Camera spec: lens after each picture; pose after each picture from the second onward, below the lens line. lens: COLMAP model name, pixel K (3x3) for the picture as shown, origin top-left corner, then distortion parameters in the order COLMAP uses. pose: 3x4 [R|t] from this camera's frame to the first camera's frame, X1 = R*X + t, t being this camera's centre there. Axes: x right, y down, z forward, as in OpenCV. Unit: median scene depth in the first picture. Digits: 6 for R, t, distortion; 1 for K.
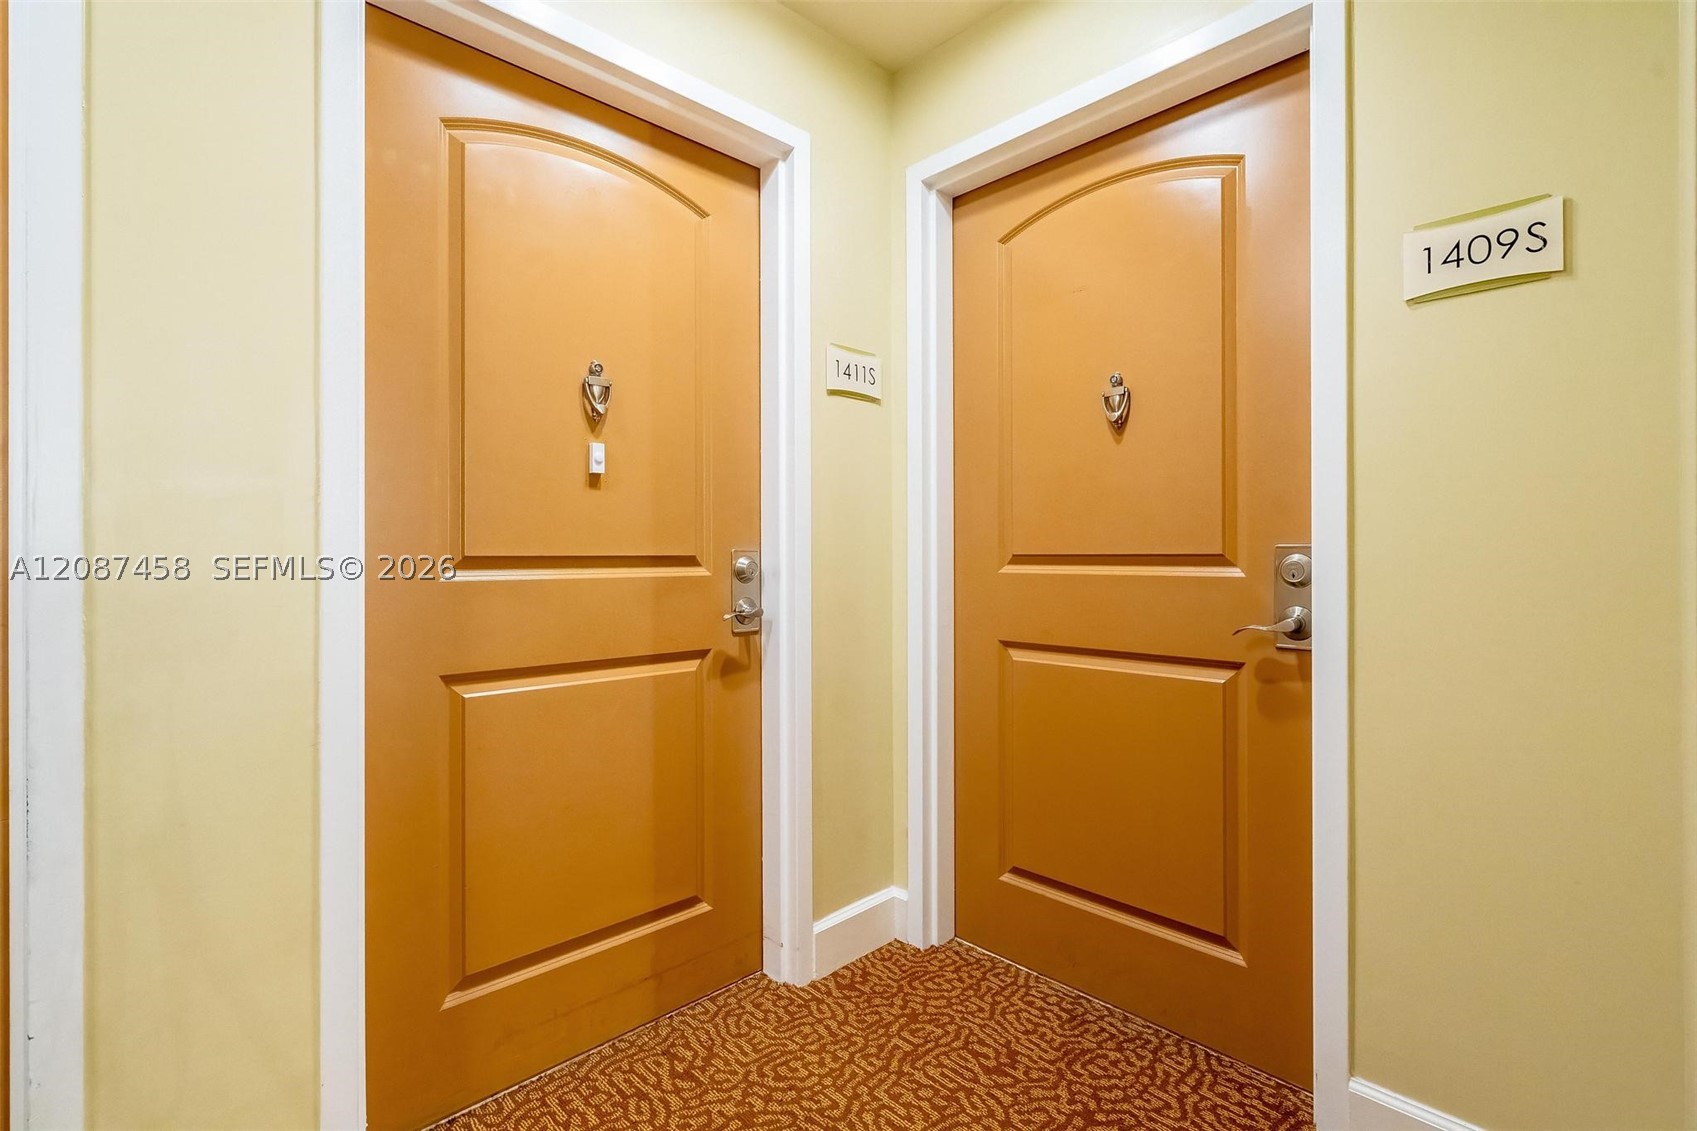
lens RADIAL K [[788.9, 0, 861.4], [0, 788.9, 550.4], [0, 0, 1]] dist [-0.005001, 0.002646]
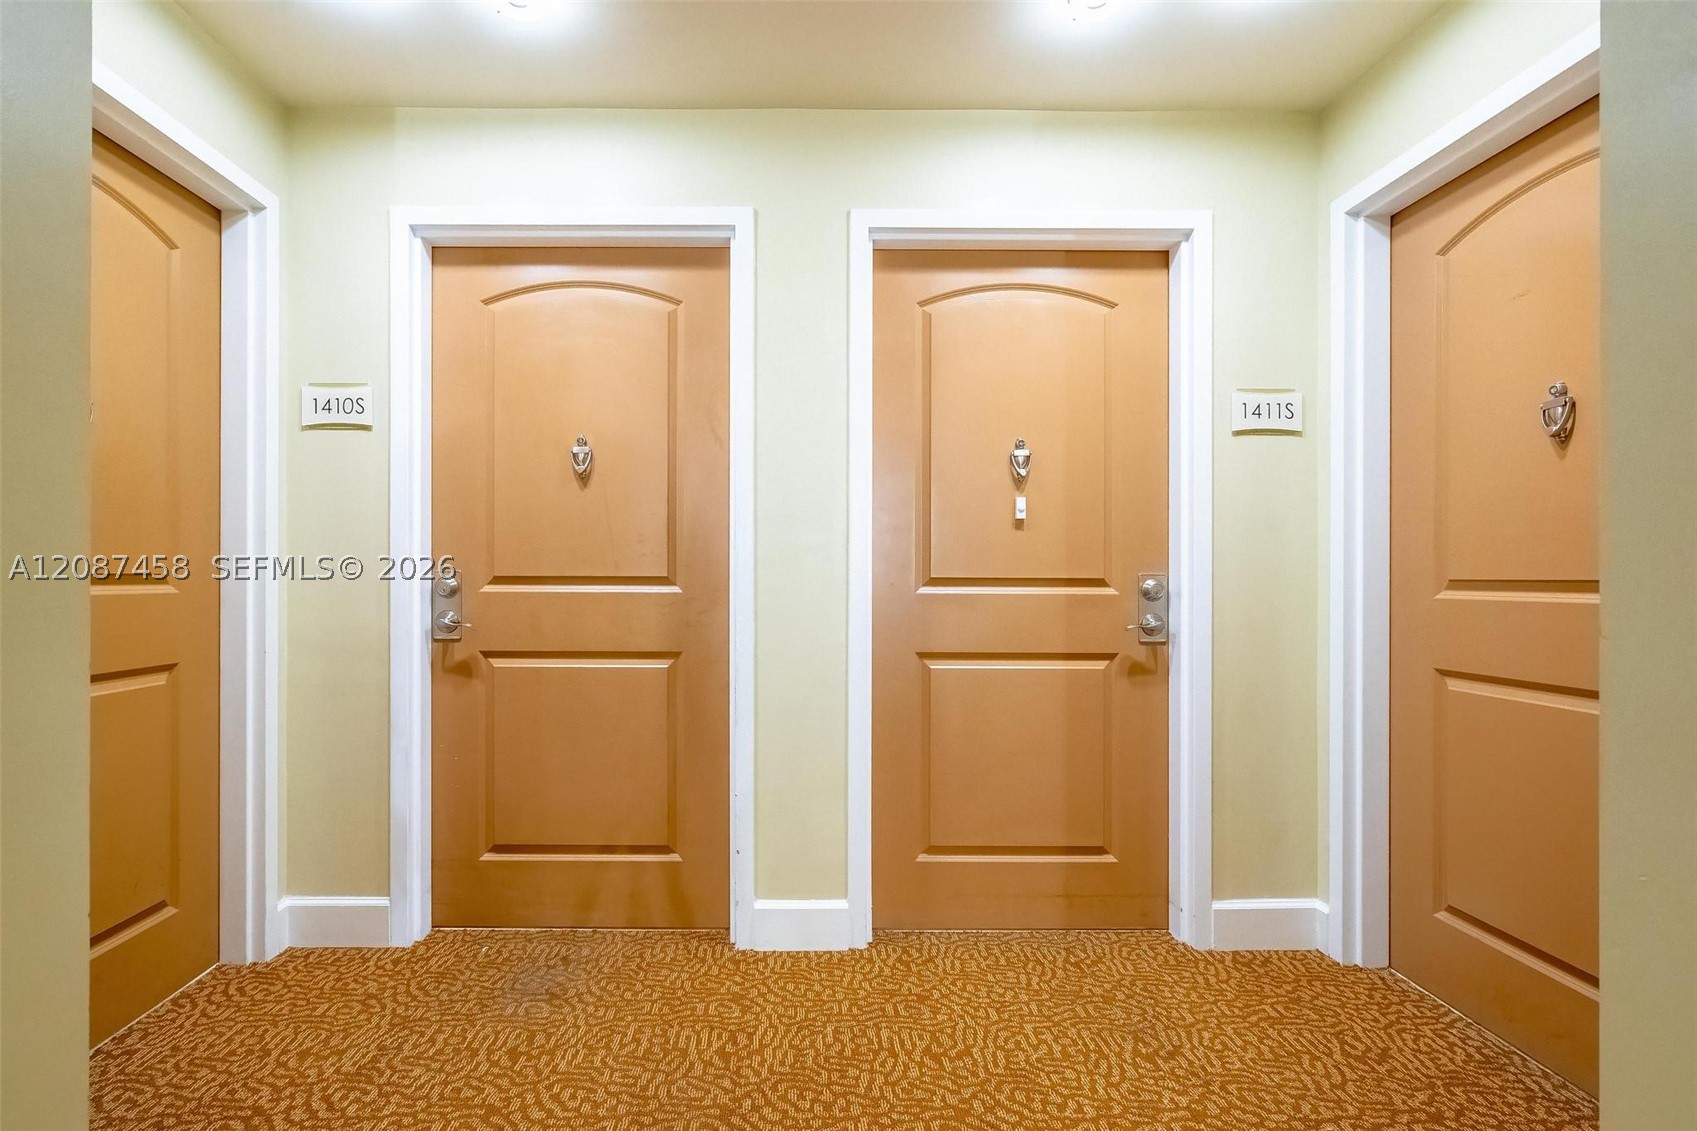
lens RADIAL K [[788.9, 0, 843.0], [0, 788.9, 570.4], [0, 0, 1]] dist [-0.005001, 0.002646]
pose [[0.773197, 0.001724, -0.634164, 0.256164], [-0.002333, 0.999997, -0.000126, -0.004639], [0.634162, 0.001577, 0.773198, -0.232713]]
